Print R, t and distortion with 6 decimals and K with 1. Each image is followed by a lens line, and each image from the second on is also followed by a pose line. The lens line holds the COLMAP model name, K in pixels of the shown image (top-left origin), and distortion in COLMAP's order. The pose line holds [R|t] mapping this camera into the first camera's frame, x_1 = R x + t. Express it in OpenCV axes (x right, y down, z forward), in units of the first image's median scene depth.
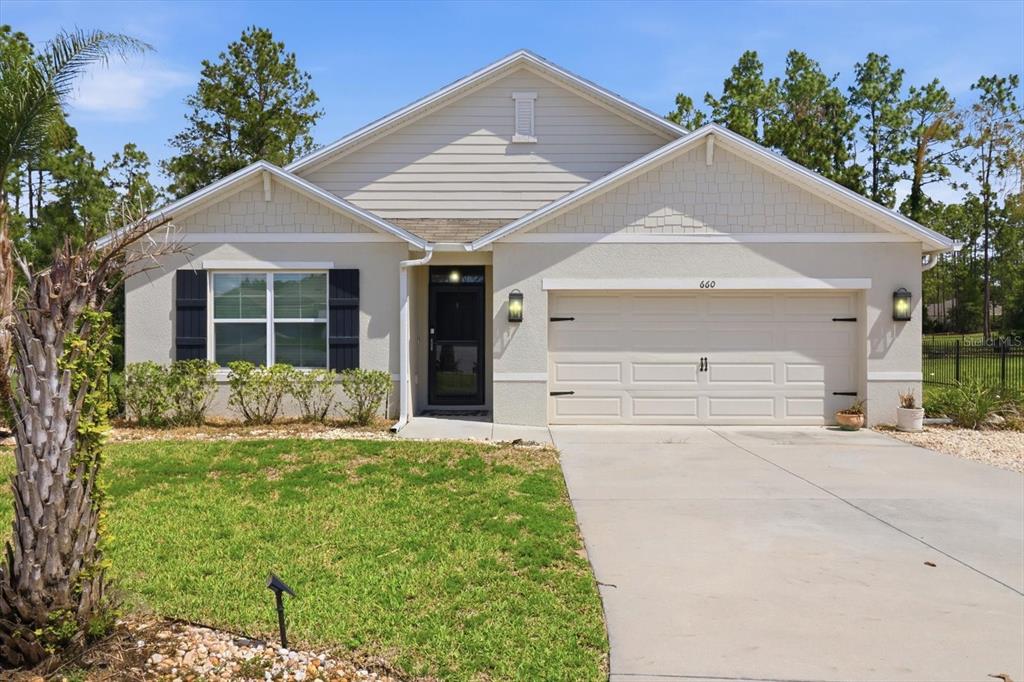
lens RADIAL K [[835.0, 0, 516.1], [0, 835.0, 336.5], [0, 0, 1]] dist [0.001255, 0.017924]
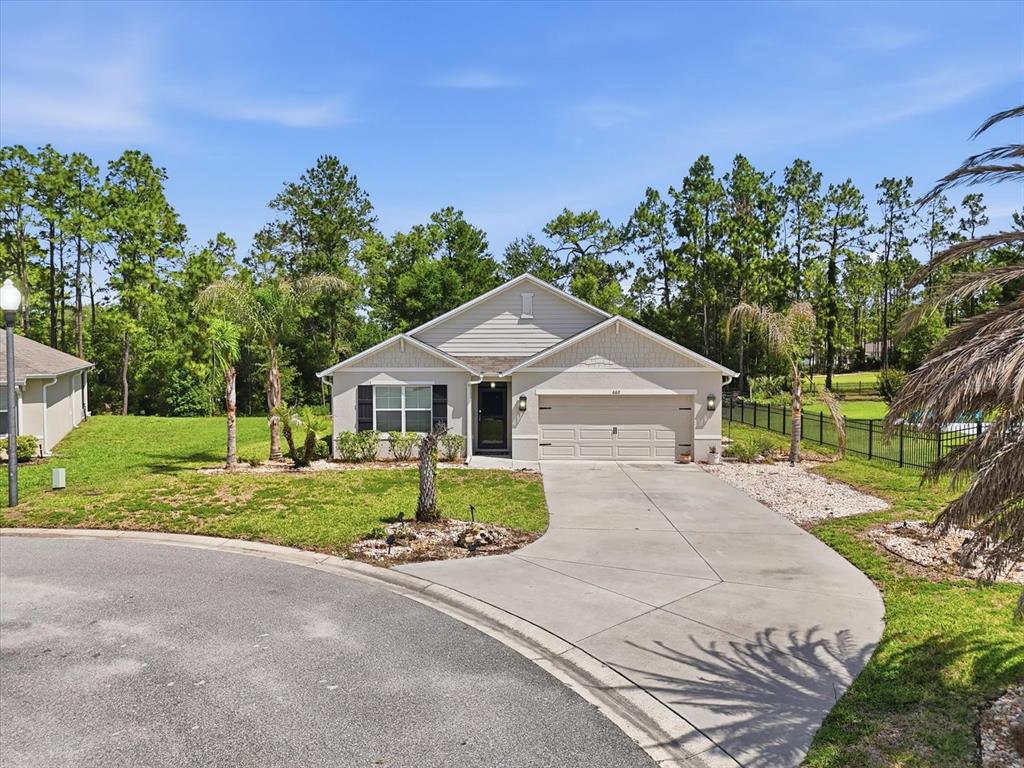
lens RADIAL K [[777.0, 0, 511.7], [0, 777.0, 382.8], [0, 0, 1]] dist [0.072044, -0.007625]
pose [[0.999972, -0.000136, -0.007488, -0.013940], [0.000361, 0.999548, 0.030071, -0.142899], [0.007480, -0.030073, 0.999520, -0.911241]]
